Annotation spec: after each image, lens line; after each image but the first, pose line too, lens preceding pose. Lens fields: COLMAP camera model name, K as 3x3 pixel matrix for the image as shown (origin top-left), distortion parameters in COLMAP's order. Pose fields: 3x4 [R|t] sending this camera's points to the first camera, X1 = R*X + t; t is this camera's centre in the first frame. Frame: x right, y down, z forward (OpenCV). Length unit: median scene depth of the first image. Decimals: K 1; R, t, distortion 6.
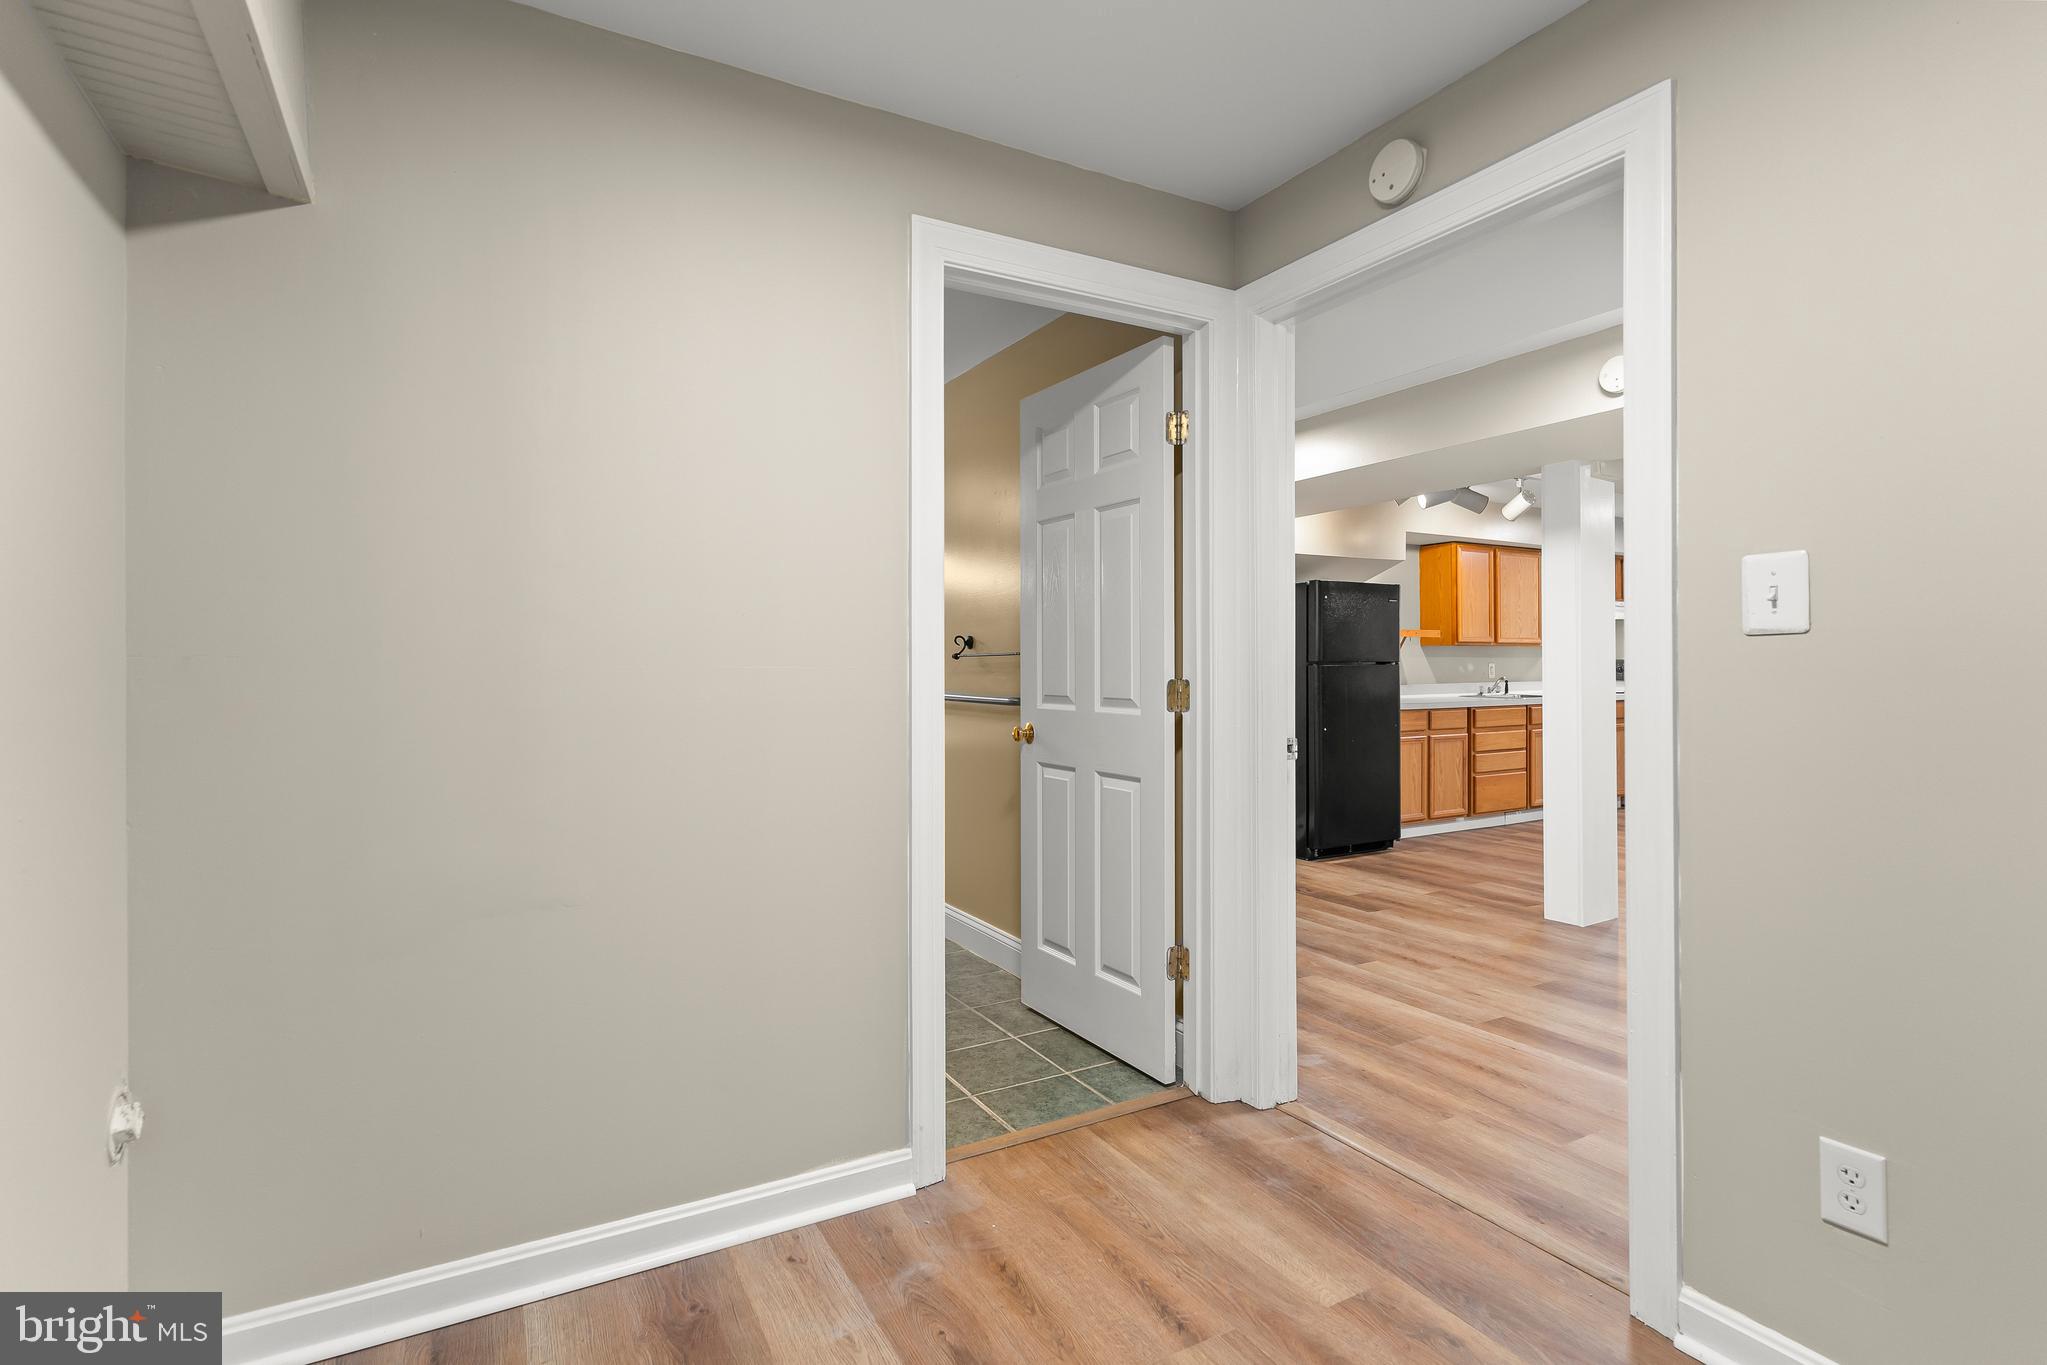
lens RADIAL K [[986.9, 0, 1029.4], [0, 986.9, 674.2], [0, 0, 1]] dist [0.000111, -0.000194]
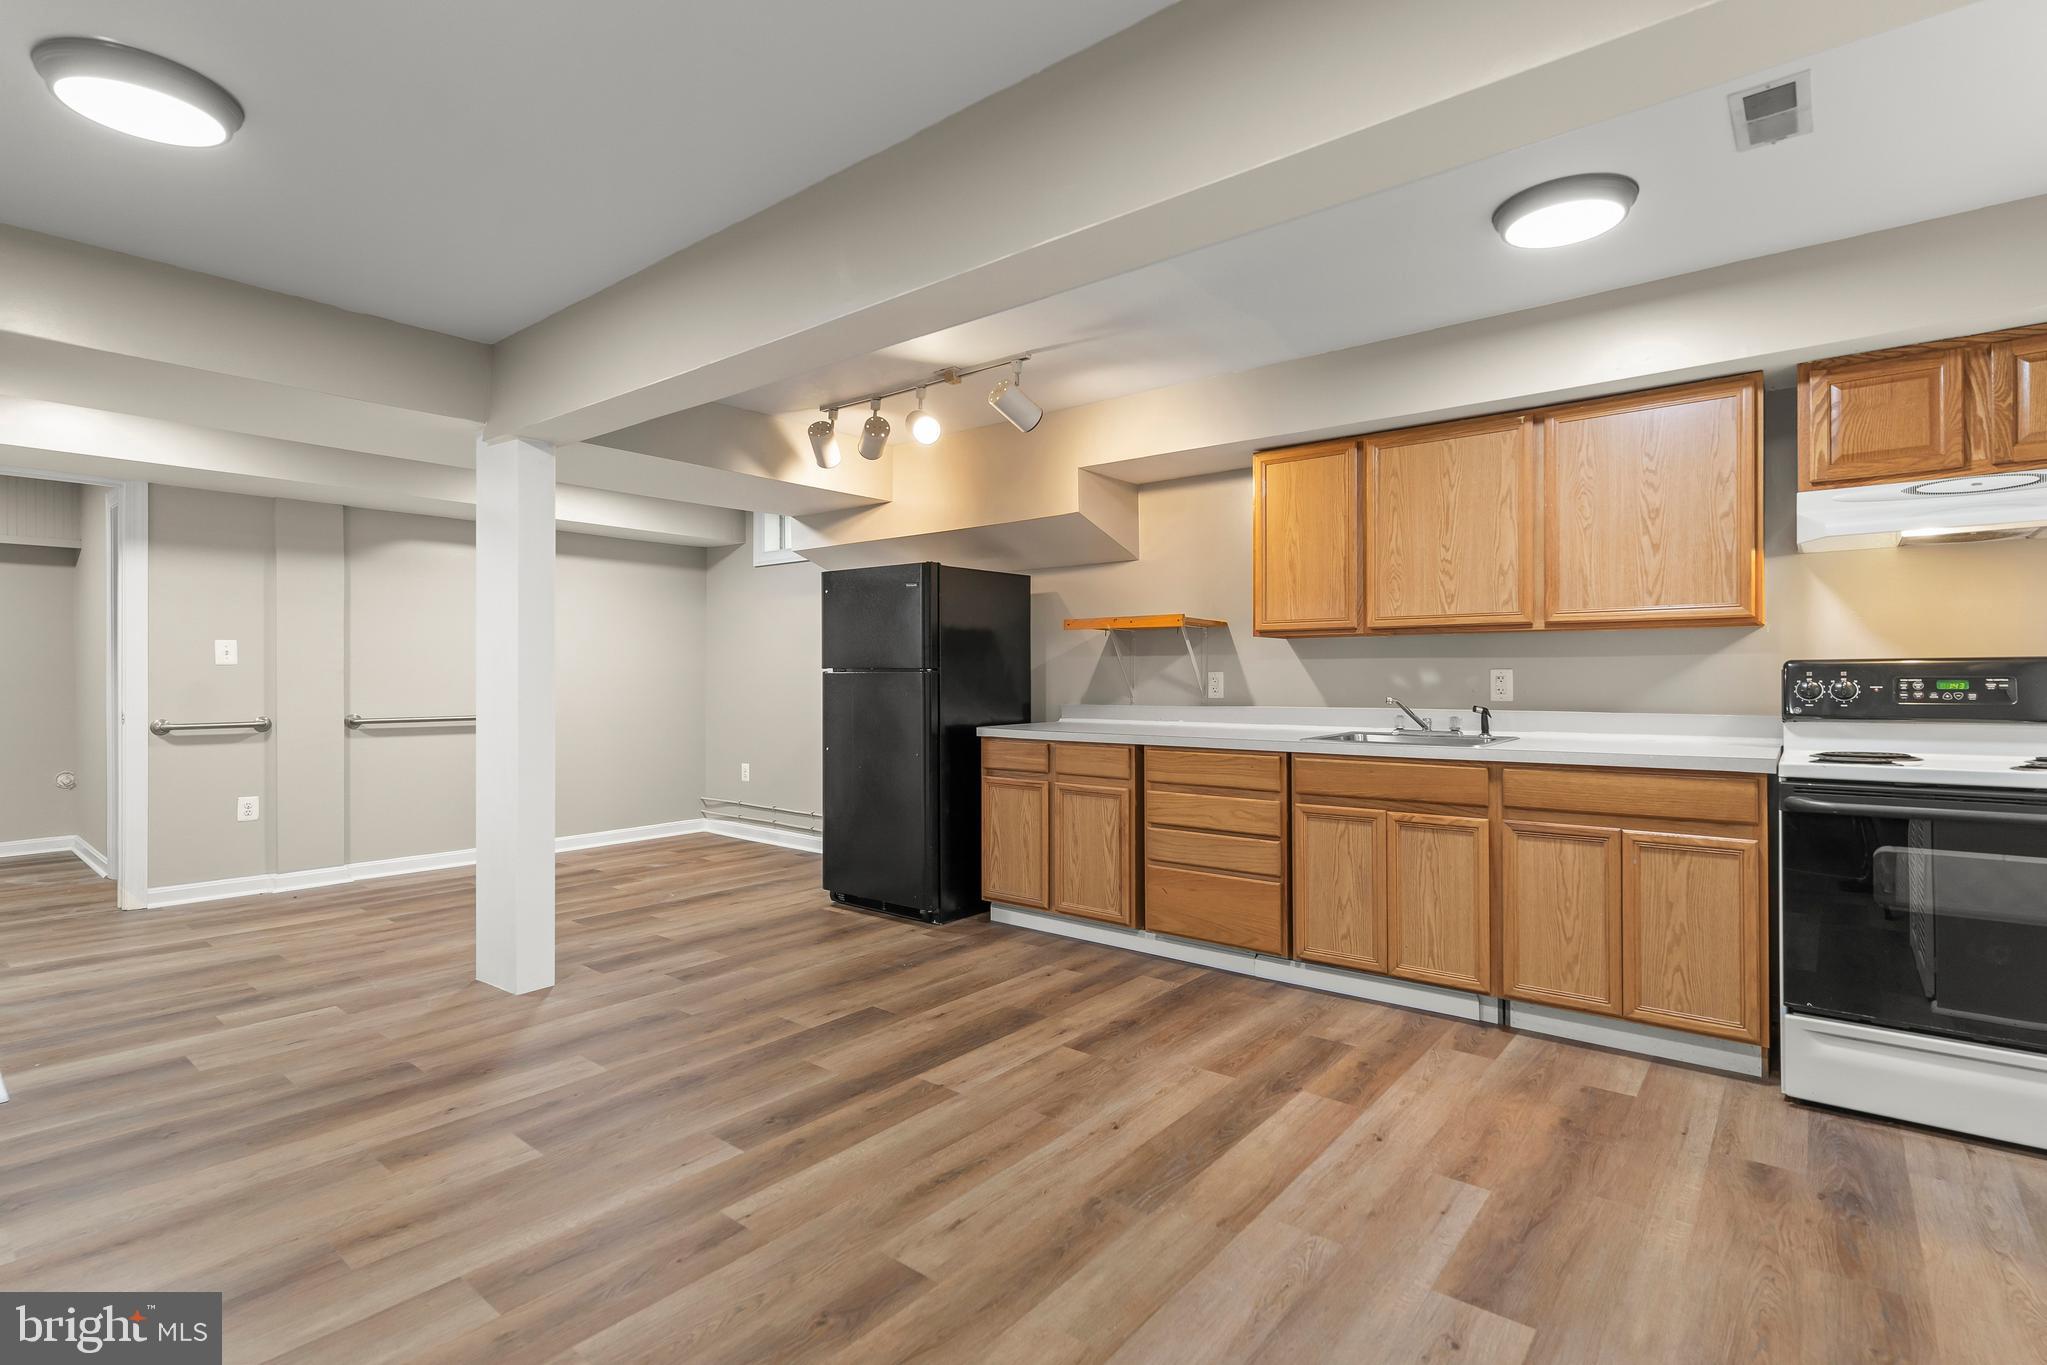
lens RADIAL K [[986.9, 0, 1002.9], [0, 986.9, 673.5], [0, 0, 1]] dist [0.000111, -0.000194]
pose [[0.342345, 0.008065, -0.939540, 0.965008], [-0.006217, 0.999961, 0.006318, -0.012502], [0.939554, 0.003678, 0.342382, 0.715277]]
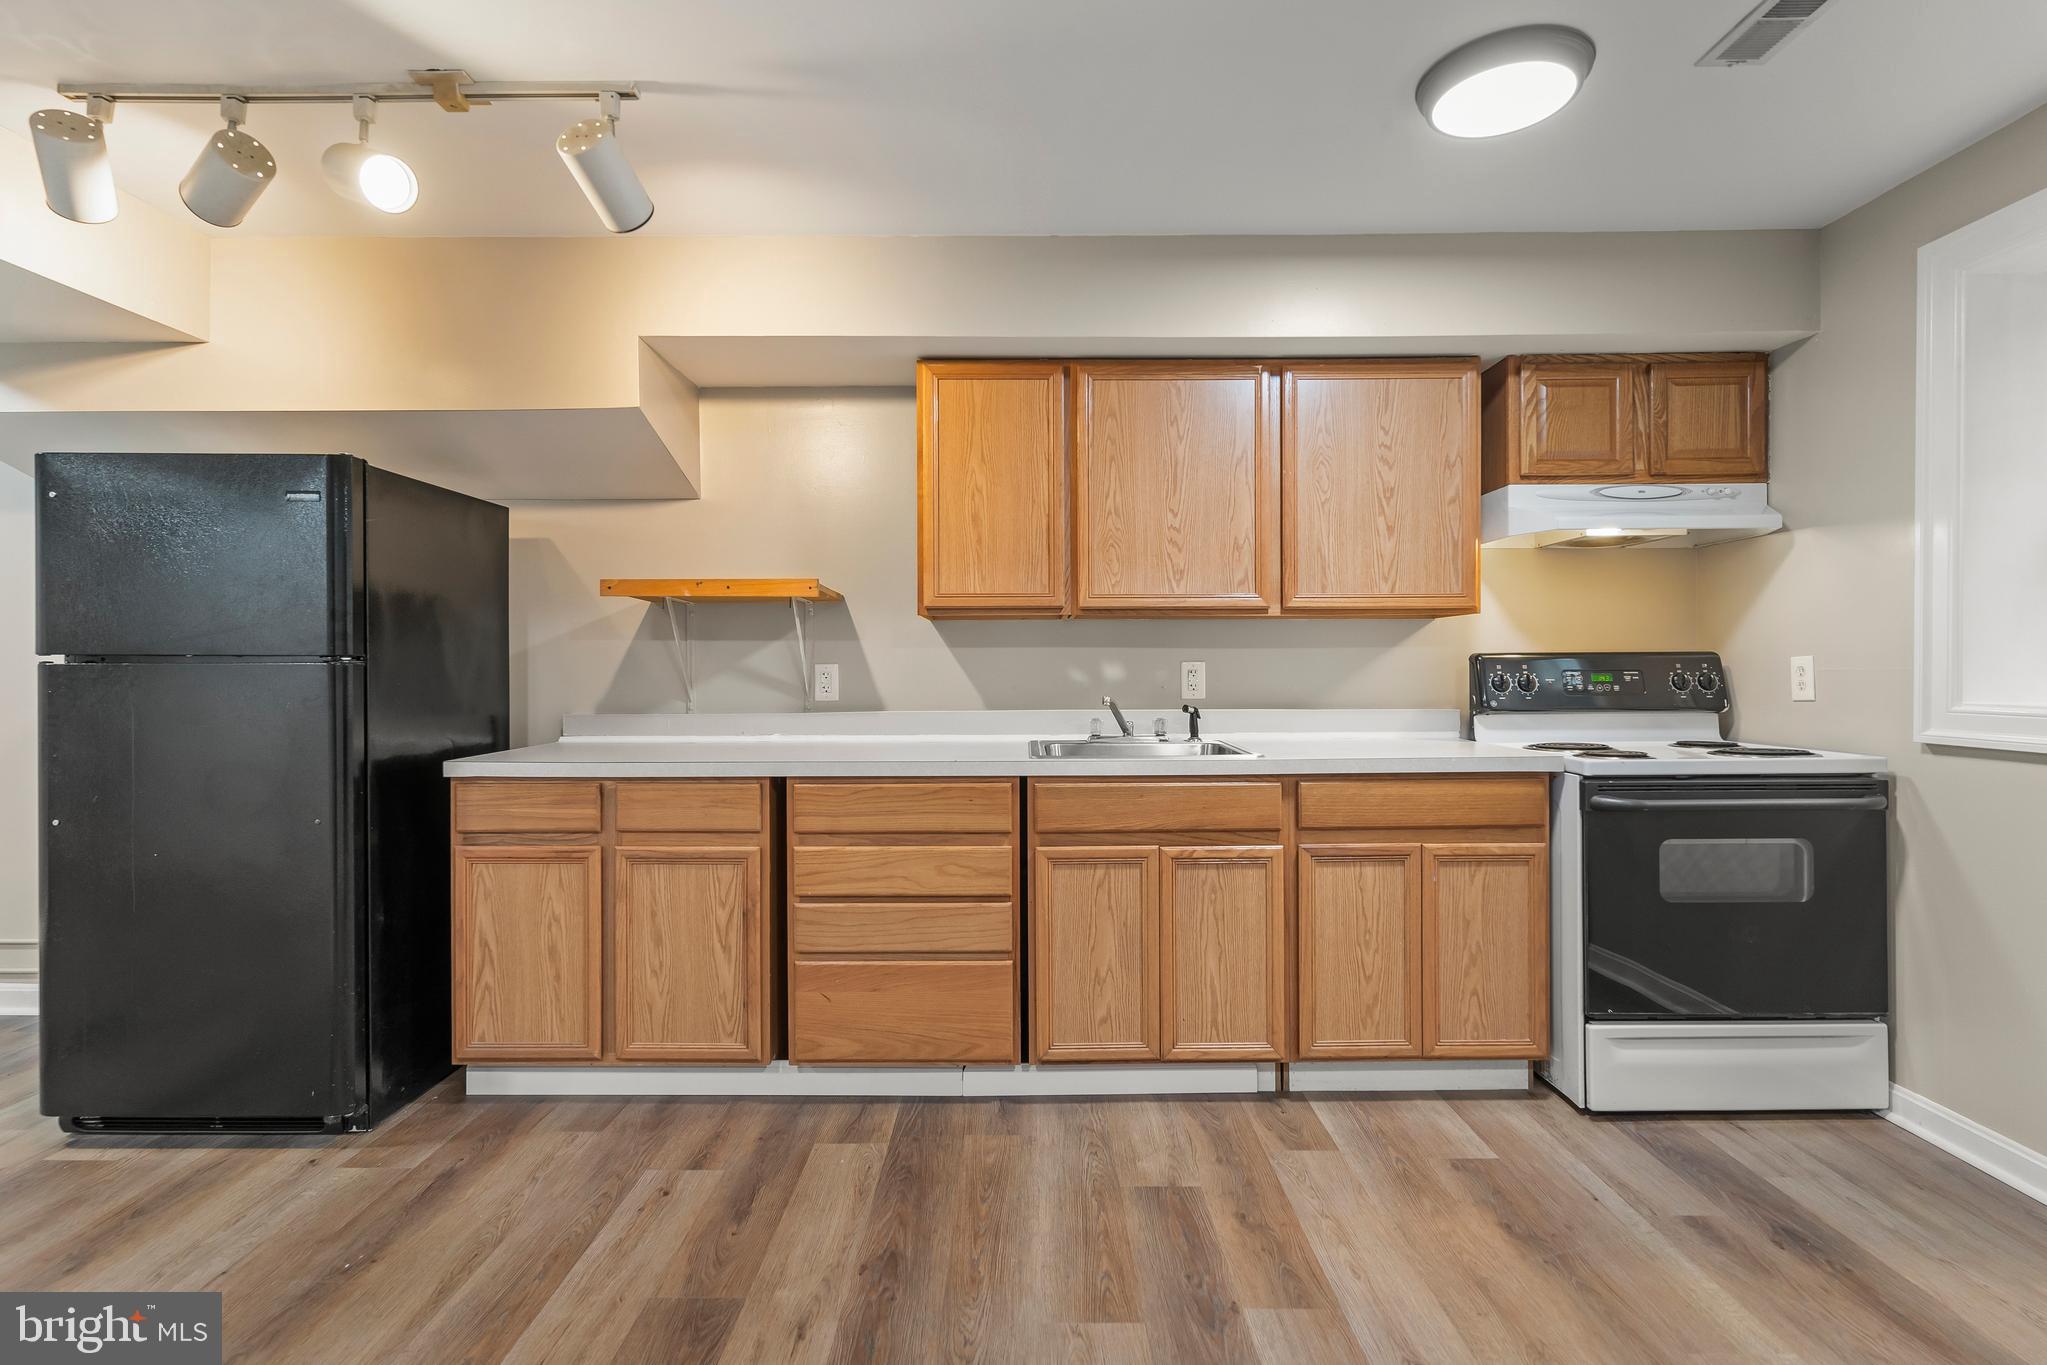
lens RADIAL K [[986.9, 0, 1025.6], [0, 986.9, 669.2], [0, 0, 1]] dist [0.000111, -0.000194]
pose [[0.865160, 0.009222, -0.501411, 0.712909], [-0.009689, 0.999952, 0.001673, -0.009555], [0.501402, 0.003410, 0.865208, 0.713172]]
